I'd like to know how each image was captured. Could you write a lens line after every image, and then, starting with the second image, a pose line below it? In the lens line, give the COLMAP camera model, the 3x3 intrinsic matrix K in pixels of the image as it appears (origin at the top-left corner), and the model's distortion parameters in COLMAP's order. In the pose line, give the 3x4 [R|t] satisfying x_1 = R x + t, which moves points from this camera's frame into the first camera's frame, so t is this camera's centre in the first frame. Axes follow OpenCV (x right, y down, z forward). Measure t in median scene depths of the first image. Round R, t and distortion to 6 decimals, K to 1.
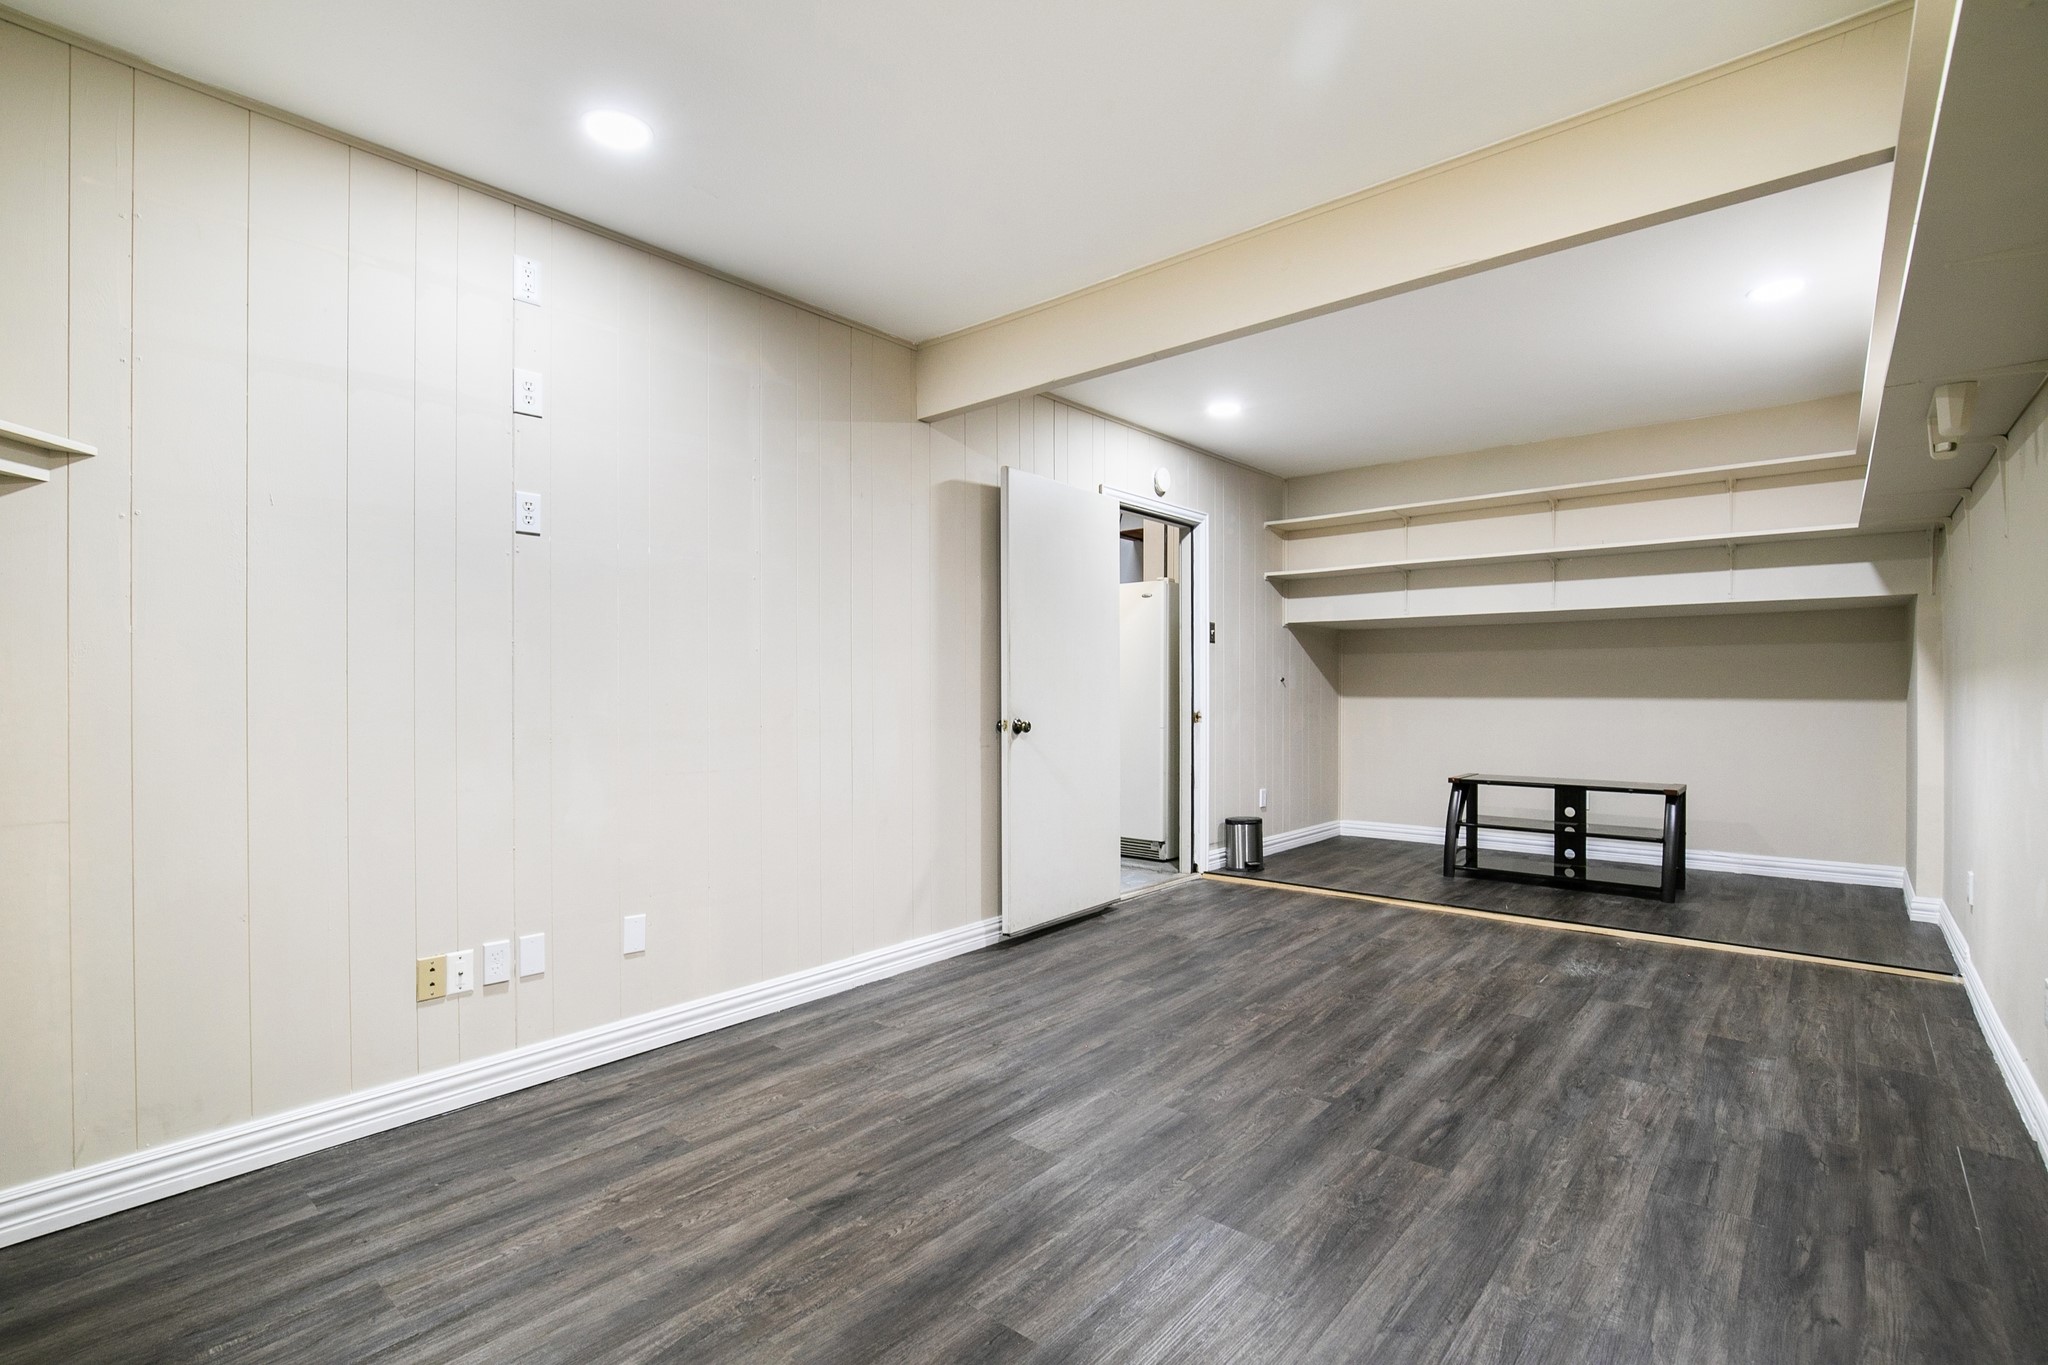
lens RADIAL K [[936.6, 0, 1021.6], [0, 936.6, 690.8], [0, 0, 1]] dist [-0.024496, 0.006558]
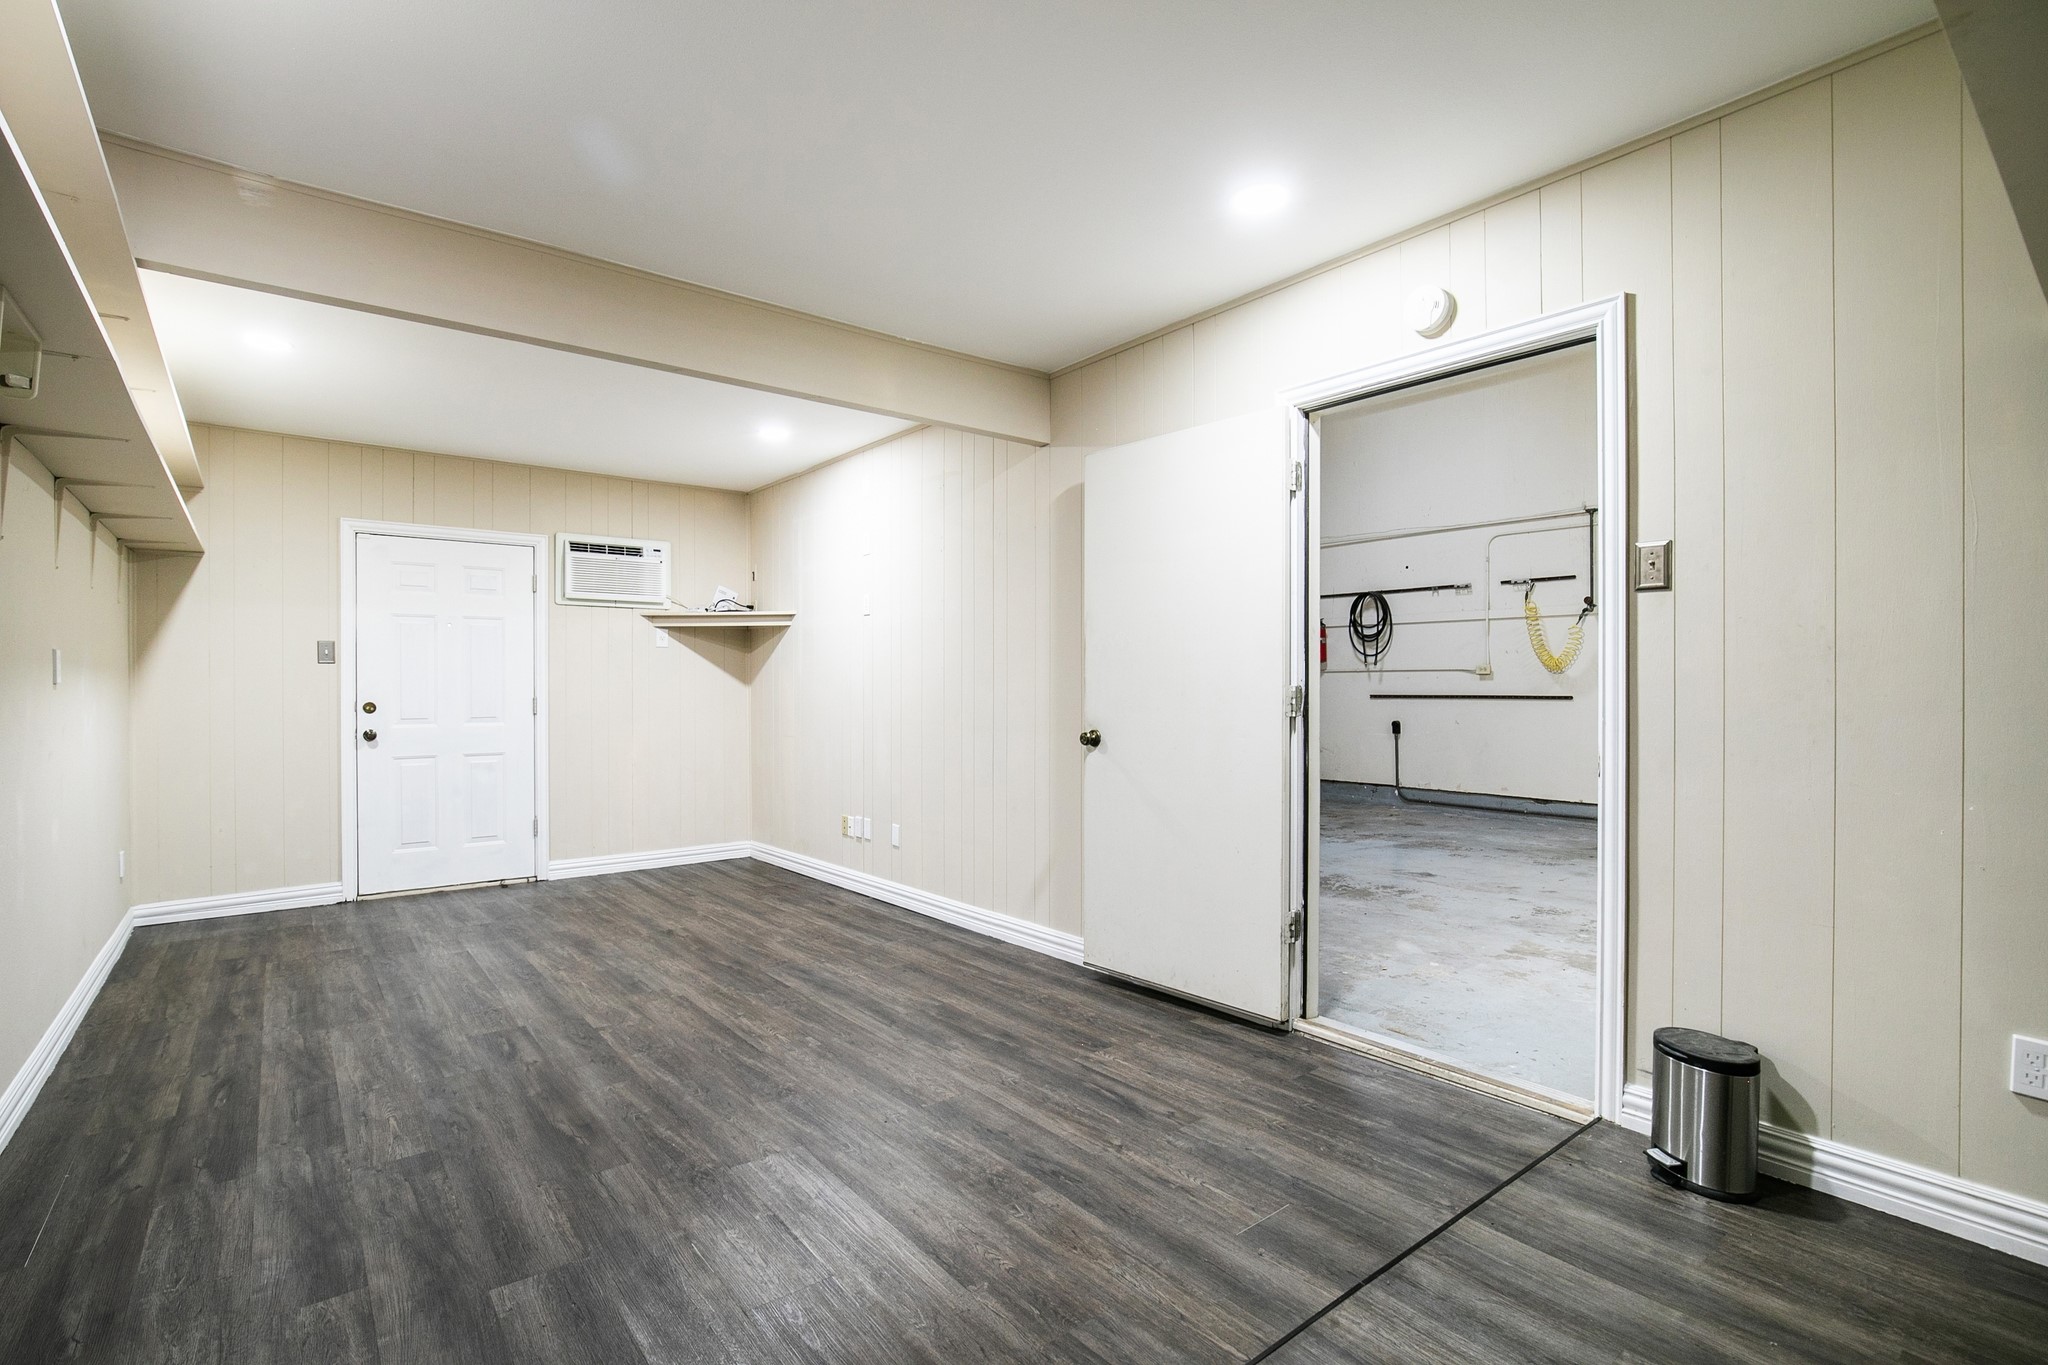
lens RADIAL K [[936.6, 0, 1019.7], [0, 936.6, 683.1], [0, 0, 1]] dist [-0.024496, 0.006558]
pose [[-0.169945, -0.000854, -0.985453, 1.317805], [0.003373, 0.999993, -0.001448, -0.020840], [0.985448, -0.003570, -0.169941, 1.587606]]
